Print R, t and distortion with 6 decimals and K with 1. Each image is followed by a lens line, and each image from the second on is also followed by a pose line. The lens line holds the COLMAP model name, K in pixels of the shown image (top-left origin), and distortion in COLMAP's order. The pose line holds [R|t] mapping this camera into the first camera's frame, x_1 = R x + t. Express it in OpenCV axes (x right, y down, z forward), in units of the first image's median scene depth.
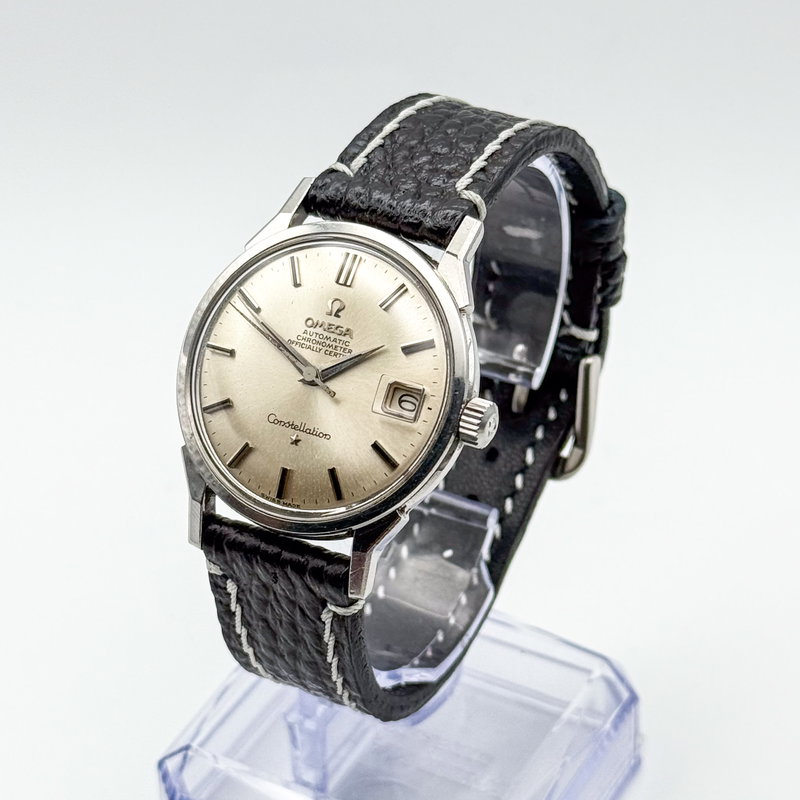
lens RADIAL K [[2408.5, 0, 374.4], [0, 2408.5, 399.4], [0, 0, 1]] dist [0.324184, -1.999376]
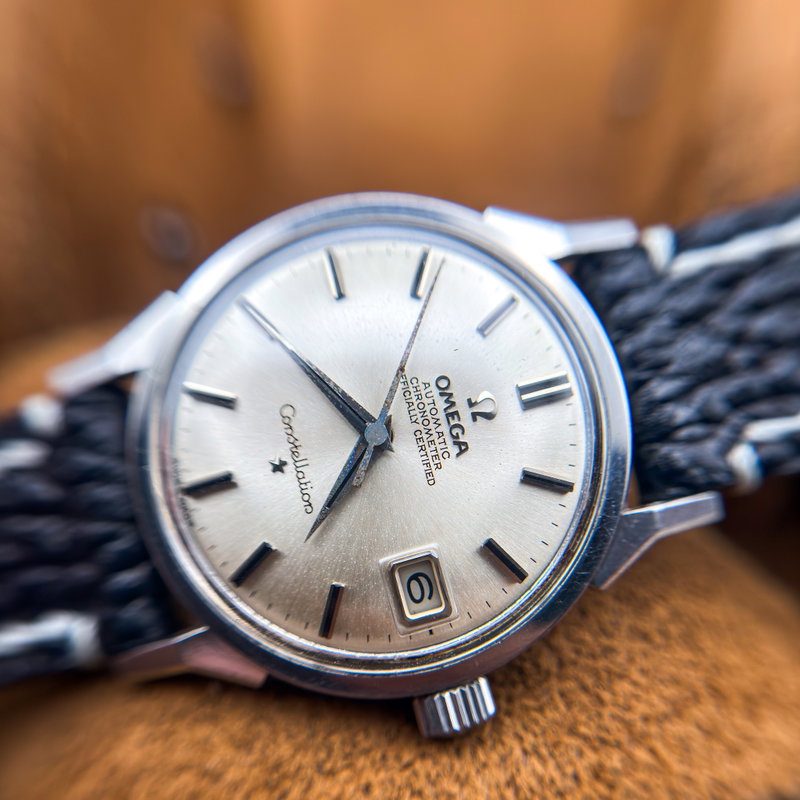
lens RADIAL K [[958.0, 0, 397.9], [0, 958.0, 425.7], [0, 0, 1]] dist [0.720047, -0.009245]
pose [[0.532813, 0.807514, 0.253045, -0.086717], [-0.846061, 0.514365, 0.140035, -0.050360], [-0.017078, -0.288704, 0.957266, 0.719990]]
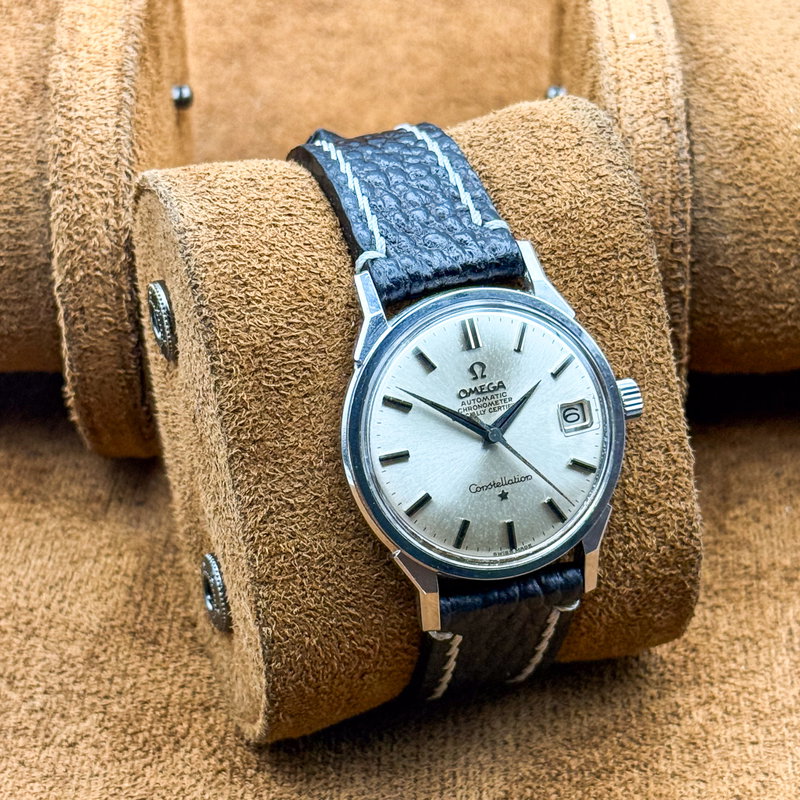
lens RADIAL K [[2408.5, 0, 374.4], [0, 2408.5, 399.4], [0, 0, 1]] dist [0.324184, -1.999376]
pose [[0.661078, -0.473441, 0.582091, -0.661165], [0.376304, 0.880374, 0.288681, -0.345179], [-0.649131, 0.028202, 0.760154, 0.193671]]
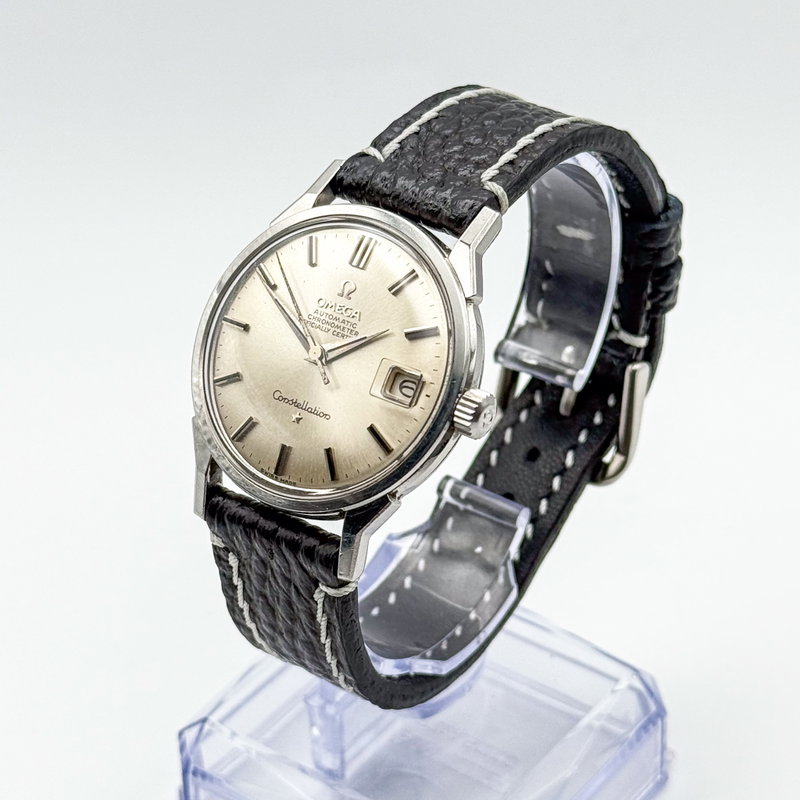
lens RADIAL K [[2408.5, 0, 374.4], [0, 2408.5, 399.4], [0, 0, 1]] dist [0.324184, -1.999376]
pose [[0.990901, 0.073245, -0.112913, 0.107309], [-0.074192, 0.997235, -0.004200, 0.010526], [0.112293, 0.012539, 0.993596, 0.005488]]
